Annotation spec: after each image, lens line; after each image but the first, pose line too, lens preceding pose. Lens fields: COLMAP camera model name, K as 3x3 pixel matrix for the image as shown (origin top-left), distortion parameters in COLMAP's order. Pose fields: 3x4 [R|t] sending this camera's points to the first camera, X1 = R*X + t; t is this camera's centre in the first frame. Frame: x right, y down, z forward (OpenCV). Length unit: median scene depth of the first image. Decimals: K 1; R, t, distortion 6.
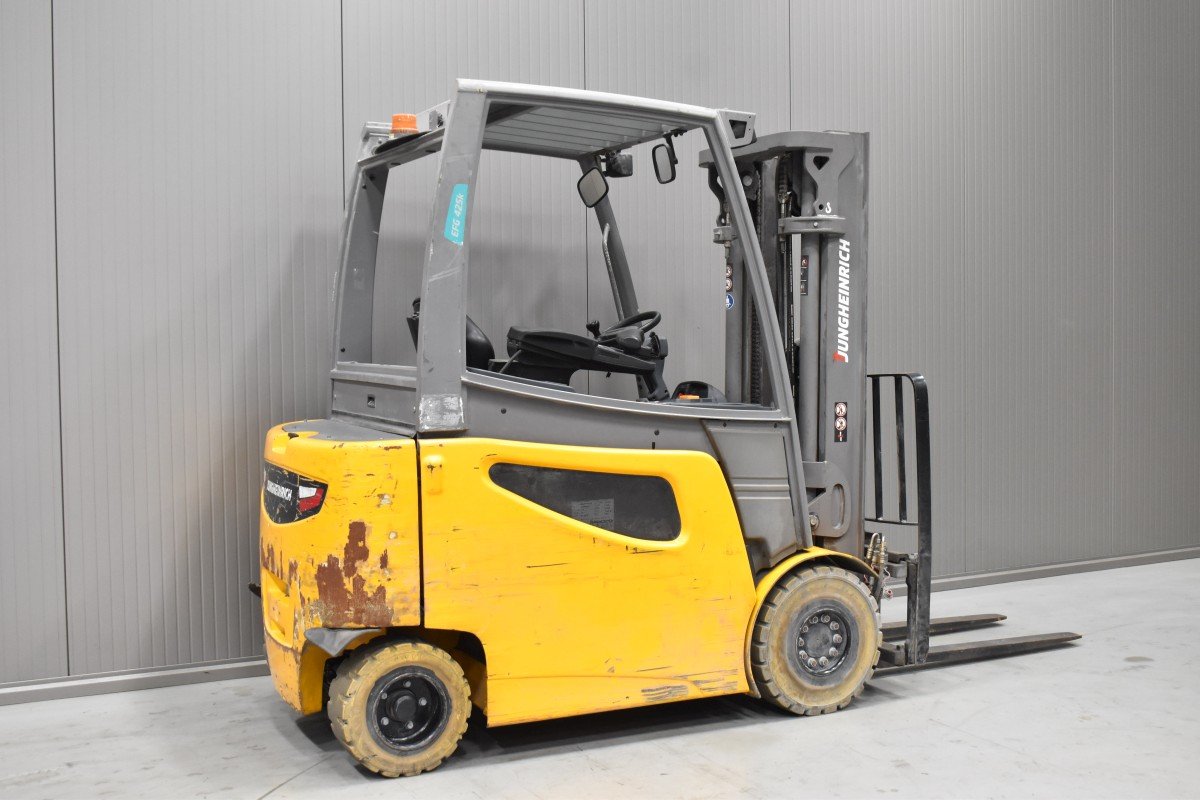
lens RADIAL K [[1363.2, 0, 600.0], [0, 1363.2, 400.0], [0, 0, 1]] dist [-0.062534, -0.022267]
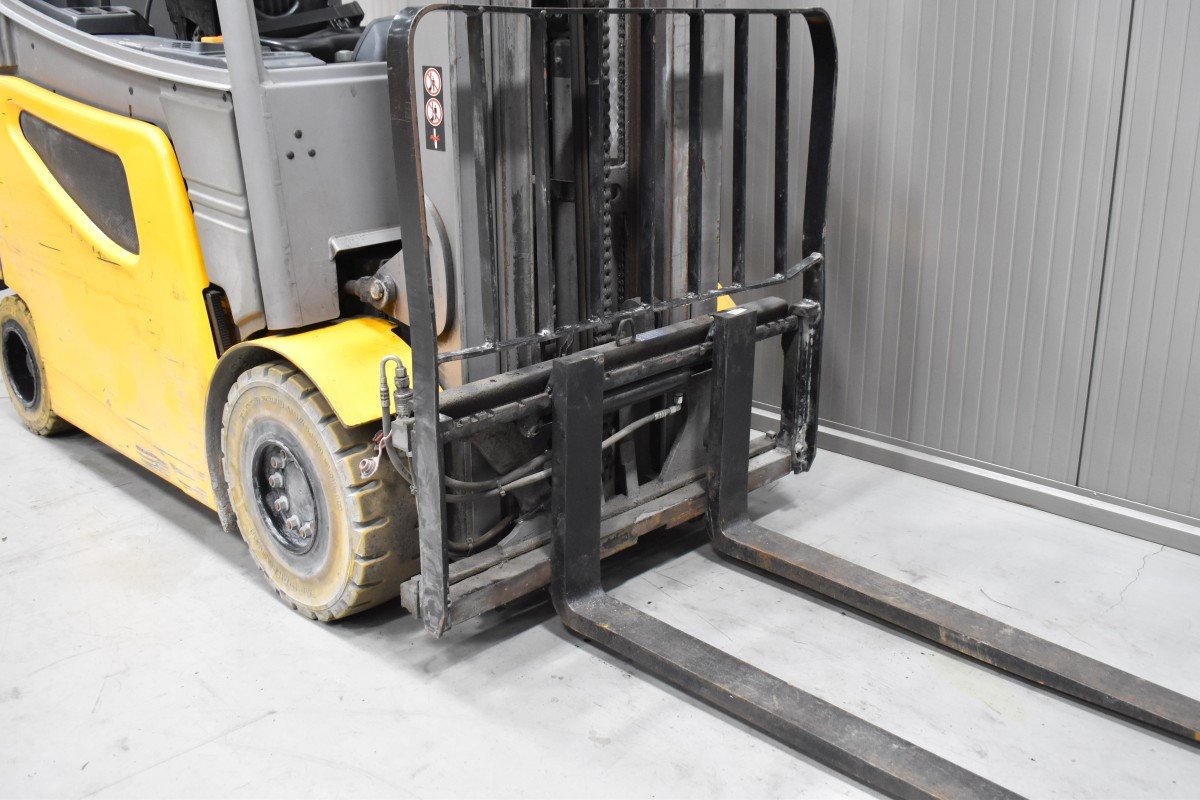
lens RADIAL K [[1225.4, 0, 600.0], [0, 1225.4, 400.0], [0, 0, 1]] dist [-0.076065, -0.007577]
pose [[0.319862, 0.309023, -0.895652, 0.715638], [-0.040283, 0.948896, 0.313007, -0.027067], [0.946607, -0.064039, 0.315964, 1.063672]]
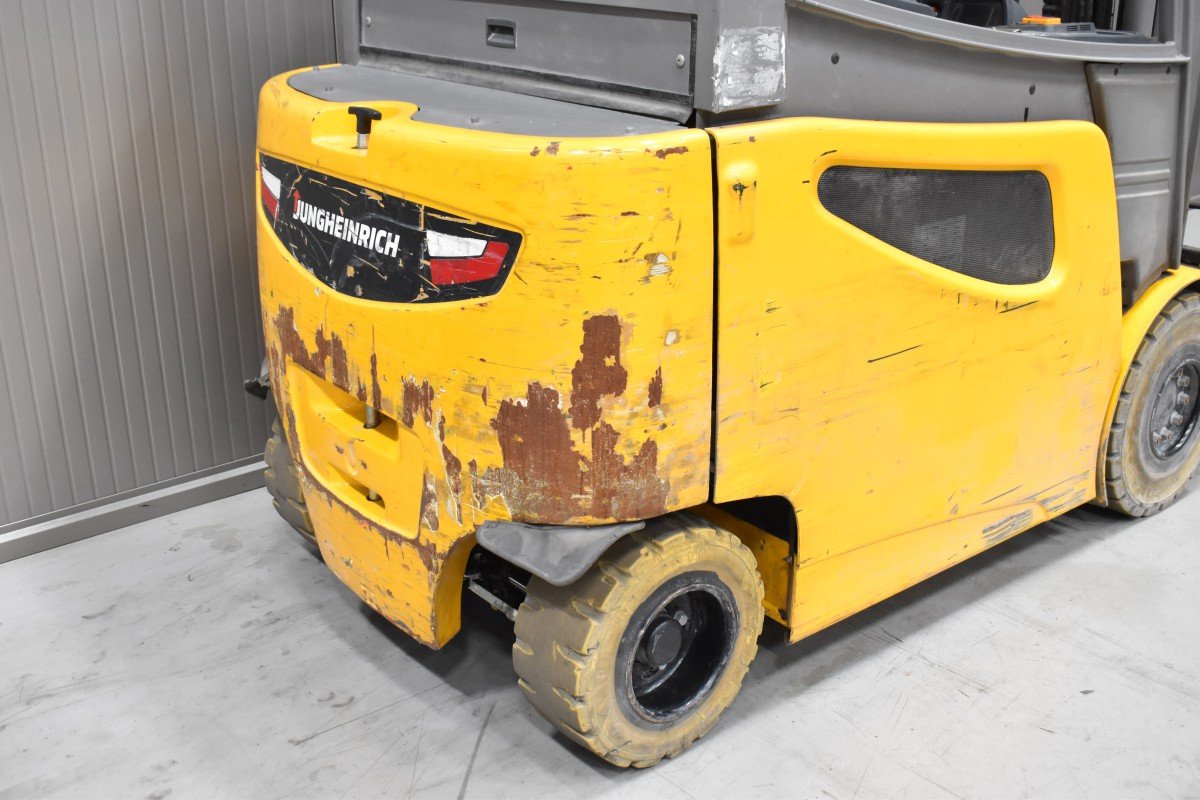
lens RADIAL K [[1301.9, 0, 600.0], [0, 1301.9, 400.0], [0, 0, 1]] dist [-0.072133, -0.008395]
pose [[0.975668, -0.073837, 0.206446, -0.255061], [0.006892, 0.951451, 0.307722, -0.018462], [-0.219144, -0.298812, 0.928810, 0.540532]]
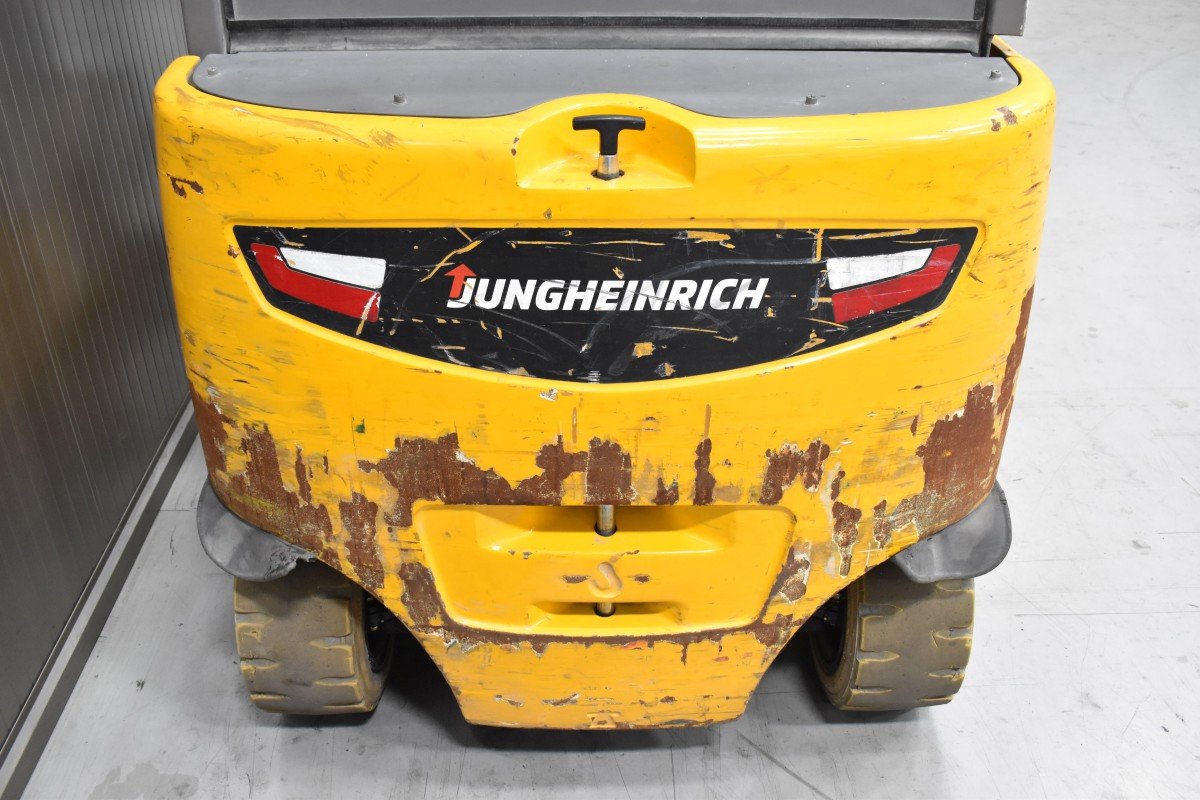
lens RADIAL K [[1121.0, 0, 600.0], [0, 1121.0, 400.0], [0, 0, 1]] dist [-0.078691, 0.000402]
pose [[0.436363, -0.466728, 0.769254, -0.478953], [0.042208, 0.864622, 0.500647, -0.052194], [-0.898780, -0.185996, 0.396989, 0.913027]]
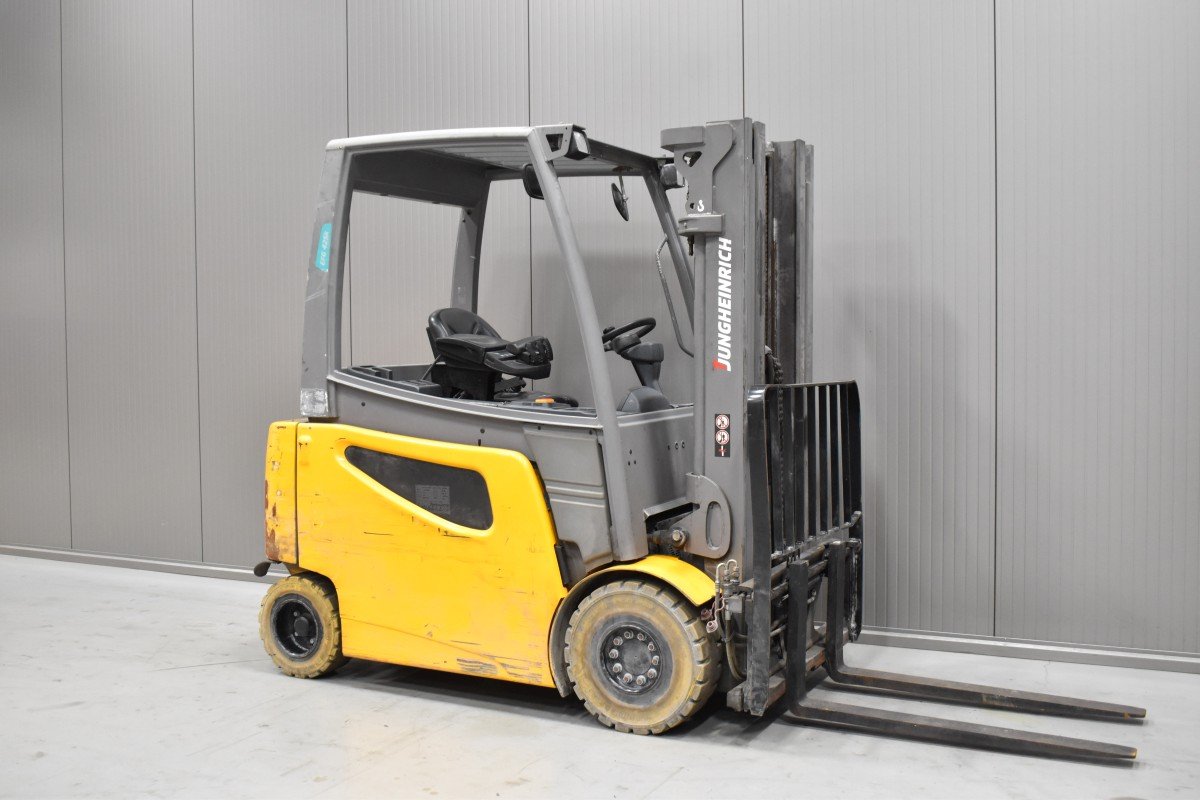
lens RADIAL K [[1225.4, 0, 600.0], [0, 1225.4, 400.0], [0, 0, 1]] dist [-0.076065, -0.007577]
pose [[0.589186, 0.041288, -0.806942, 0.931538], [-0.033644, 0.999081, 0.026554, -0.031692], [0.807296, 0.011503, 0.590034, 0.513559]]
